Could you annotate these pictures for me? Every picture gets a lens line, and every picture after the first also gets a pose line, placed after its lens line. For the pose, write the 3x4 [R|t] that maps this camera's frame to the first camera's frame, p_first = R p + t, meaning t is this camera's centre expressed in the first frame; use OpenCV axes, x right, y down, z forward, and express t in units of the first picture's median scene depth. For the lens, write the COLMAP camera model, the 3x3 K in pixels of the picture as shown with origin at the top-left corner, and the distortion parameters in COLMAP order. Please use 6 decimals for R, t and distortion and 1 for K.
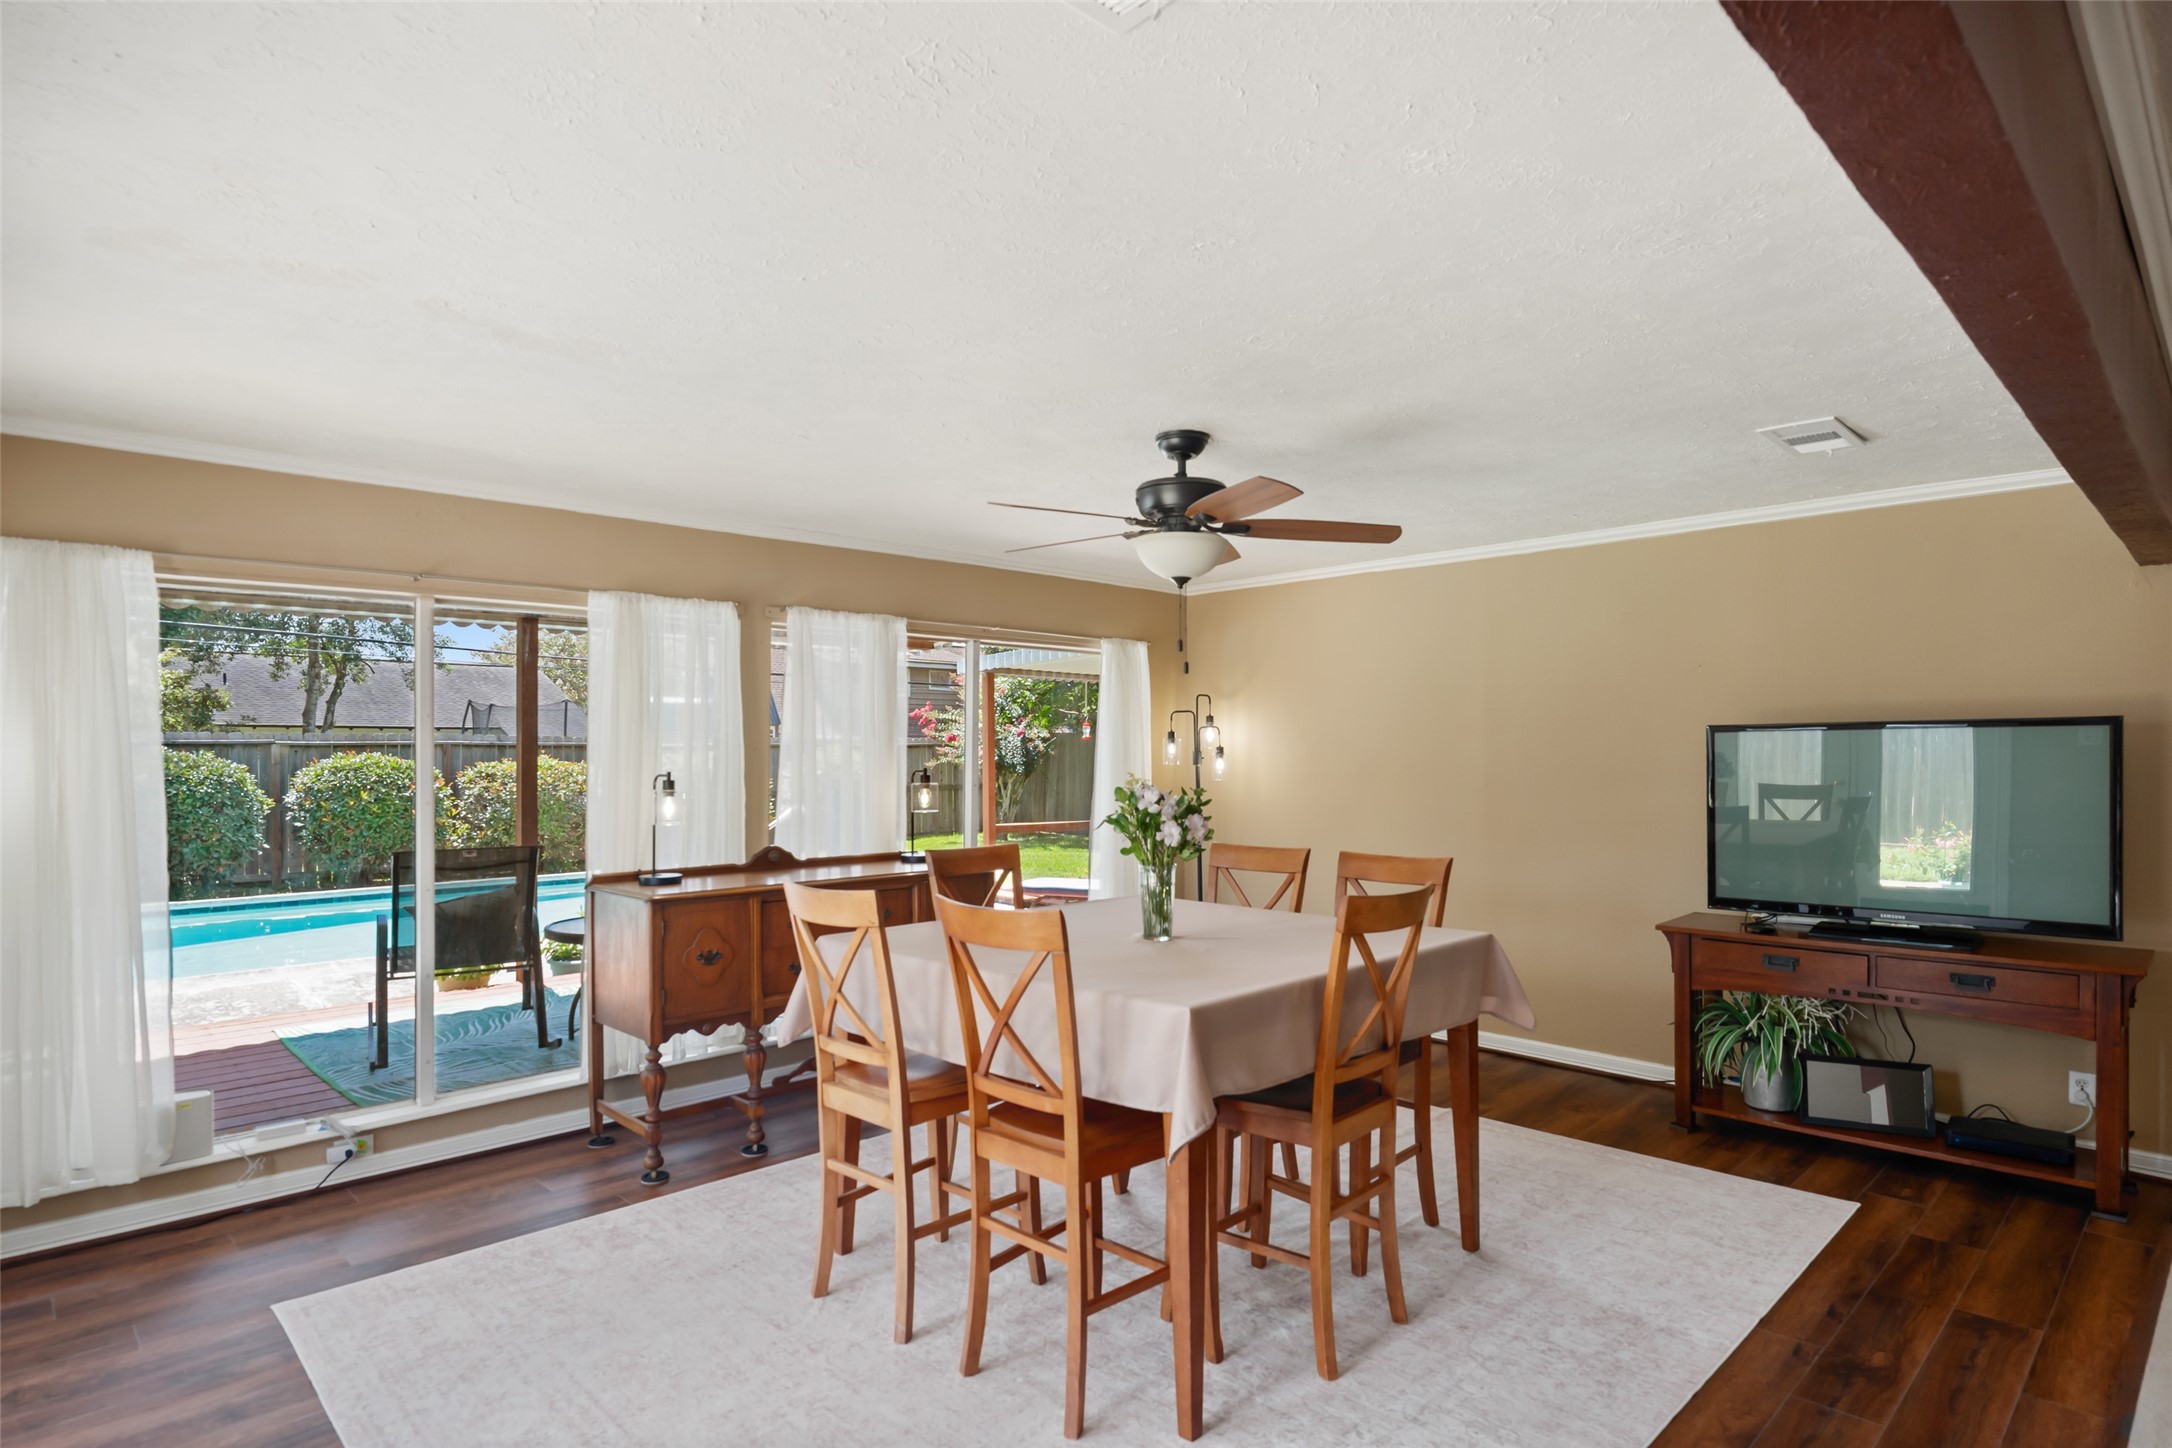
lens RADIAL K [[1121.3, 0, 1059.9], [0, 1121.3, 765.5], [0, 0, 1]] dist [-0.002986, -0.000112]
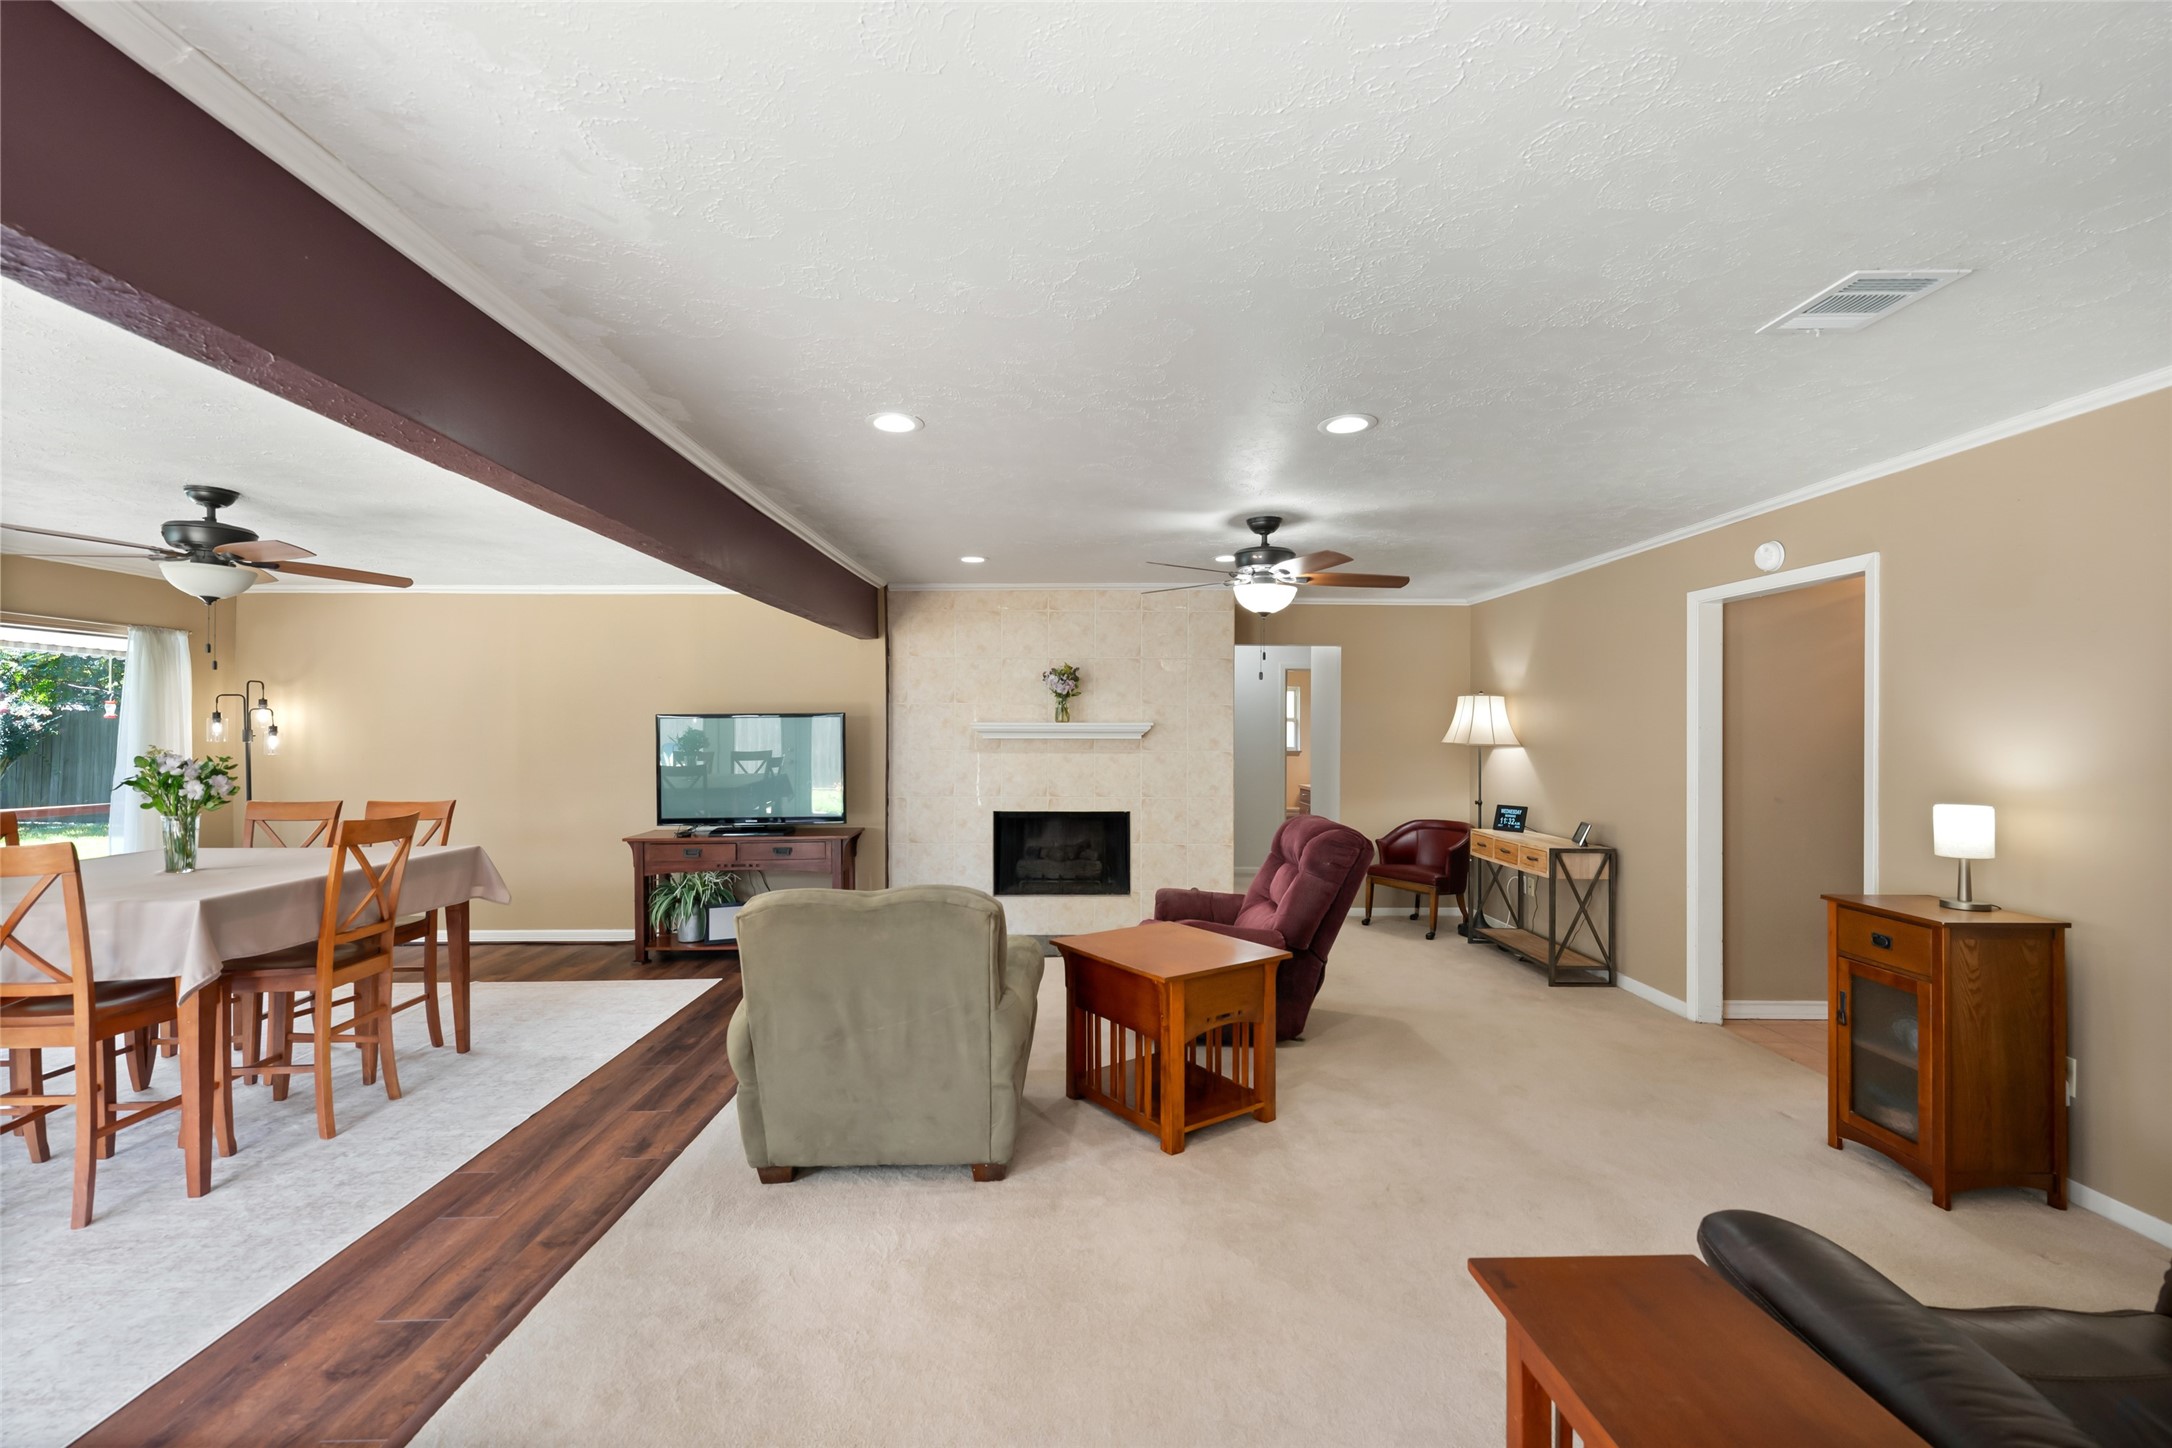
lens RADIAL K [[917.9, 0, 1083.6], [0, 917.9, 722.3], [0, 0, 1]] dist [-0.002912, 0.000845]
pose [[0.669439, 0.008097, 0.742823, -0.002767], [0.008943, 0.999780, -0.018958, 0.009253], [-0.742813, 0.019334, 0.669219, -0.483315]]
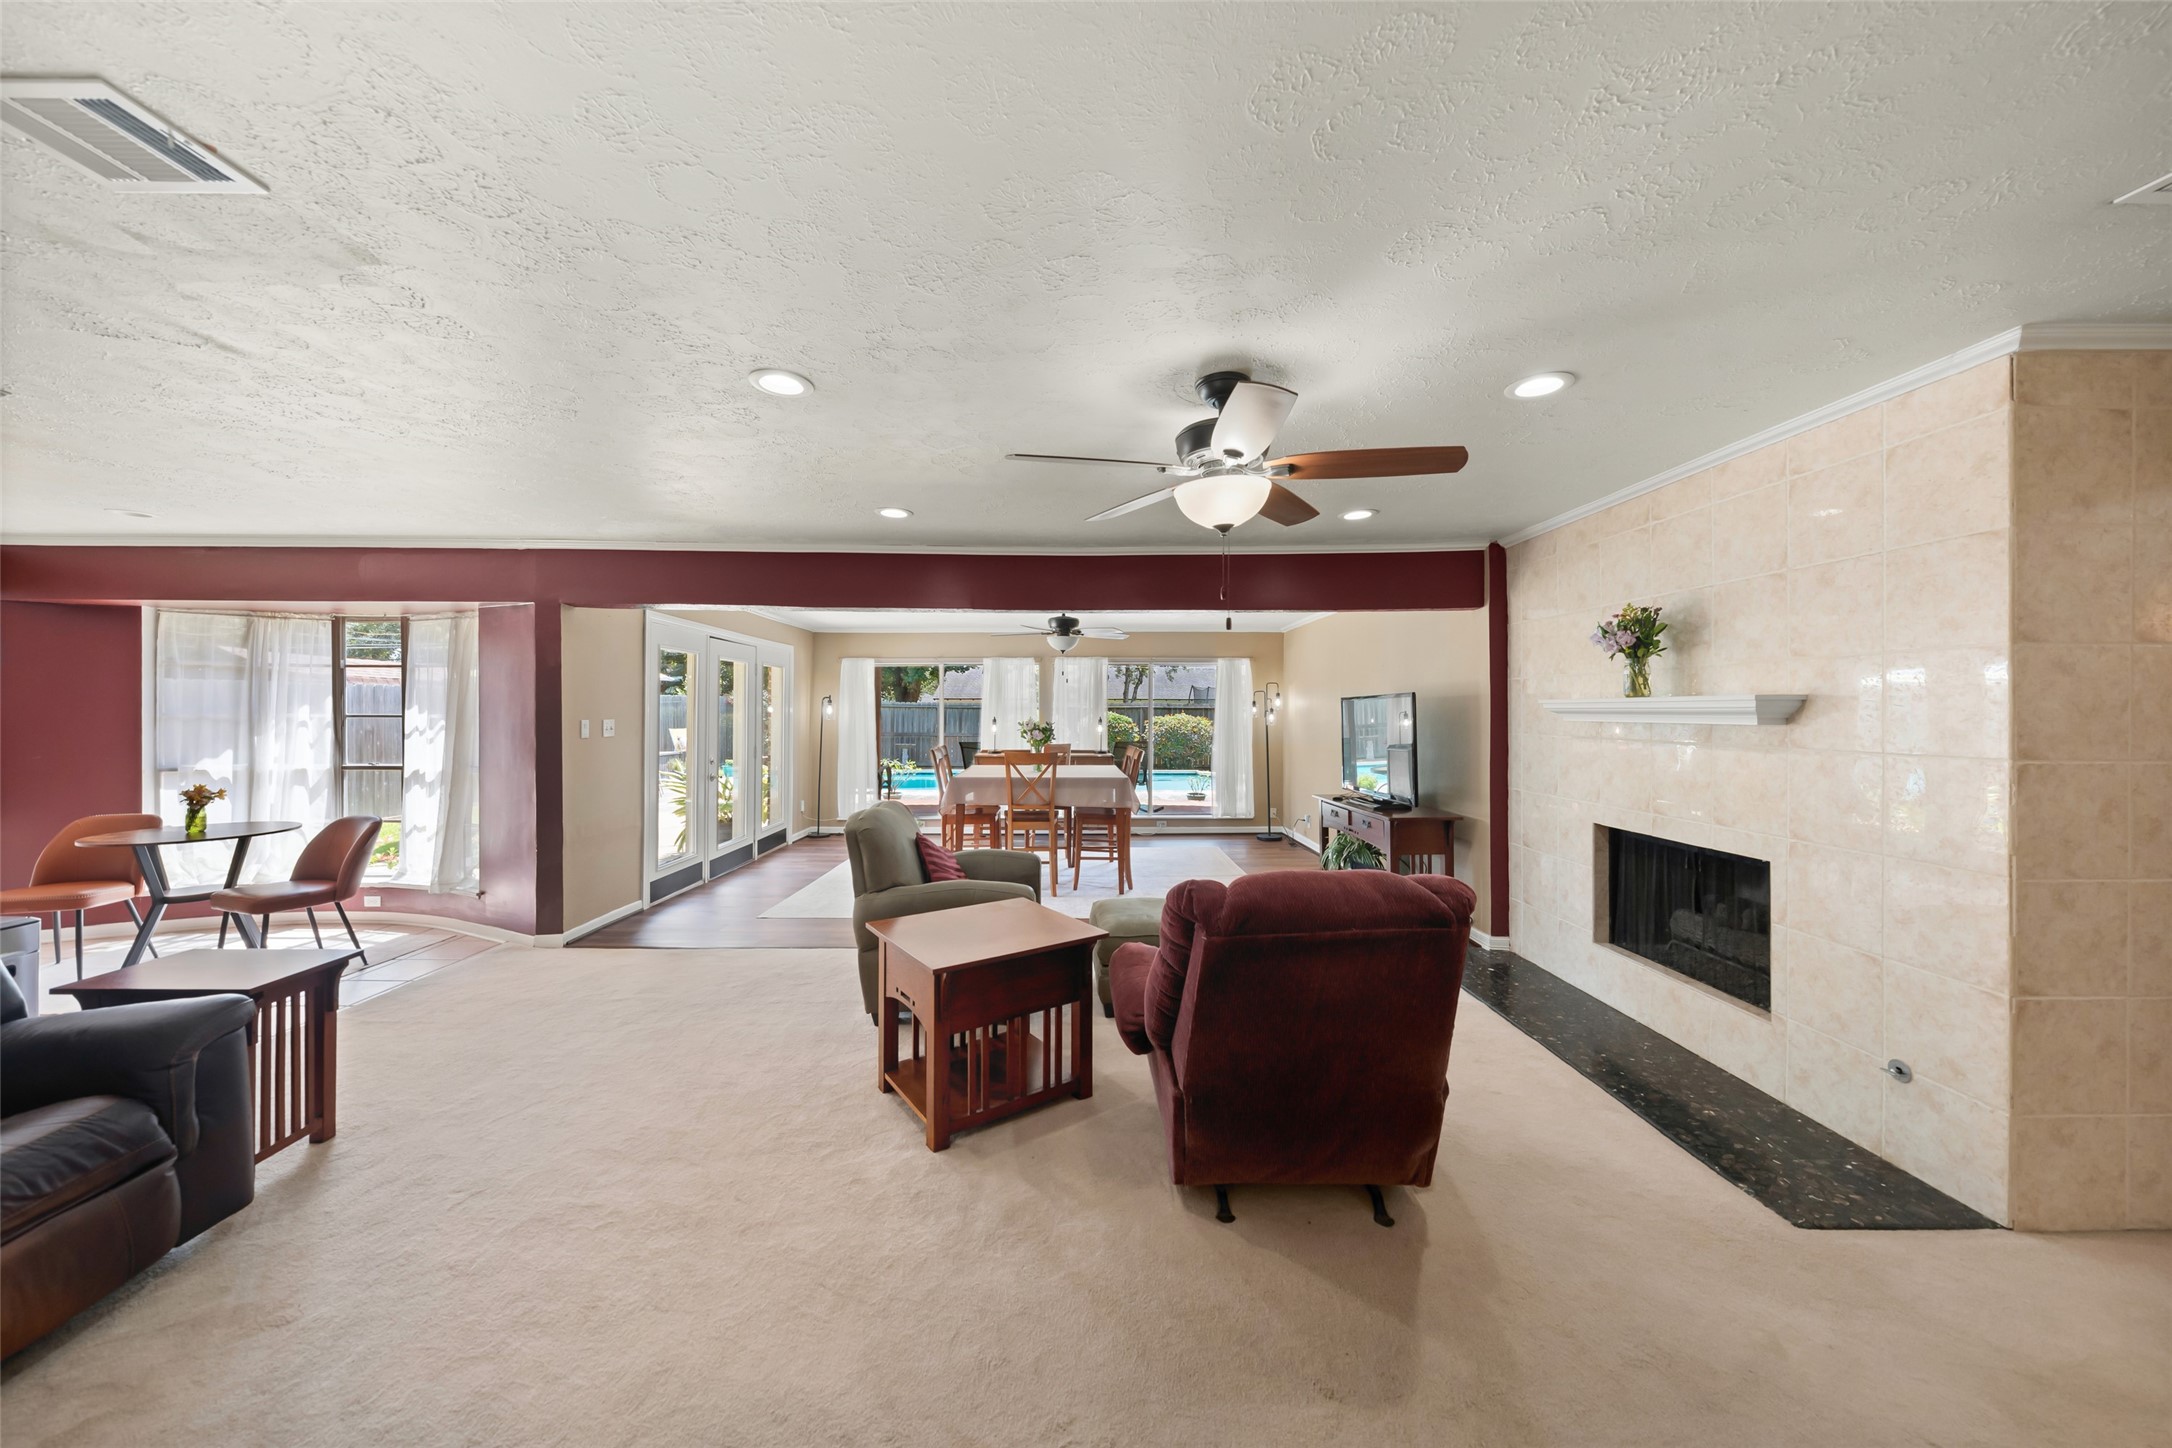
lens RADIAL K [[752.1, 0, 1086.2], [0, 752.1, 708.8], [0, 0, 1]] dist [-0.005045, 0.000730]
pose [[0.740539, -0.000512, -0.672013, 1.528513], [-0.012036, 0.999829, -0.014026, 0.010529], [0.671906, 0.018475, 0.740406, -0.397903]]
